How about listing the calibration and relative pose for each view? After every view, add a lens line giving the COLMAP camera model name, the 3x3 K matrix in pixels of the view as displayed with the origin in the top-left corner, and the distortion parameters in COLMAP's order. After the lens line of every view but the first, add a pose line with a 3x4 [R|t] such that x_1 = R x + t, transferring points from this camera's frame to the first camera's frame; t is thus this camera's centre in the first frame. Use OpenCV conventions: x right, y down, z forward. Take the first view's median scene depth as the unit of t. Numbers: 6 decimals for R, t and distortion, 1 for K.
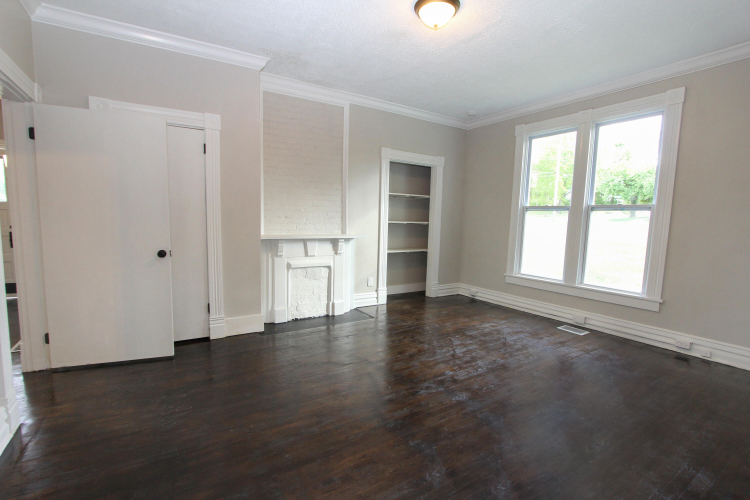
lens RADIAL K [[357.0, 0, 375.0], [0, 357.0, 250.0], [0, 0, 1]] dist [-0.000398, 0.000085]
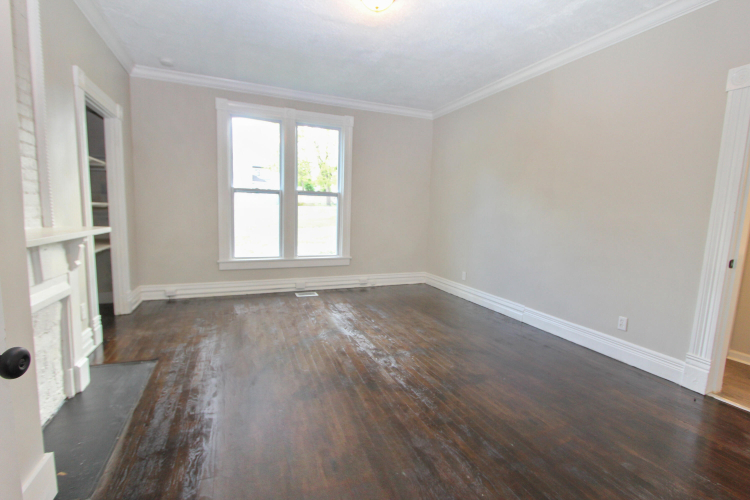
lens RADIAL K [[357.0, 0, 375.0], [0, 357.0, 250.0], [0, 0, 1]] dist [-0.000398, 0.000085]
pose [[0.144175, -0.121915, 0.982013, -0.549482], [0.064808, 0.991414, 0.113568, -0.044735], [-0.987428, 0.047268, 0.150838, 0.544279]]
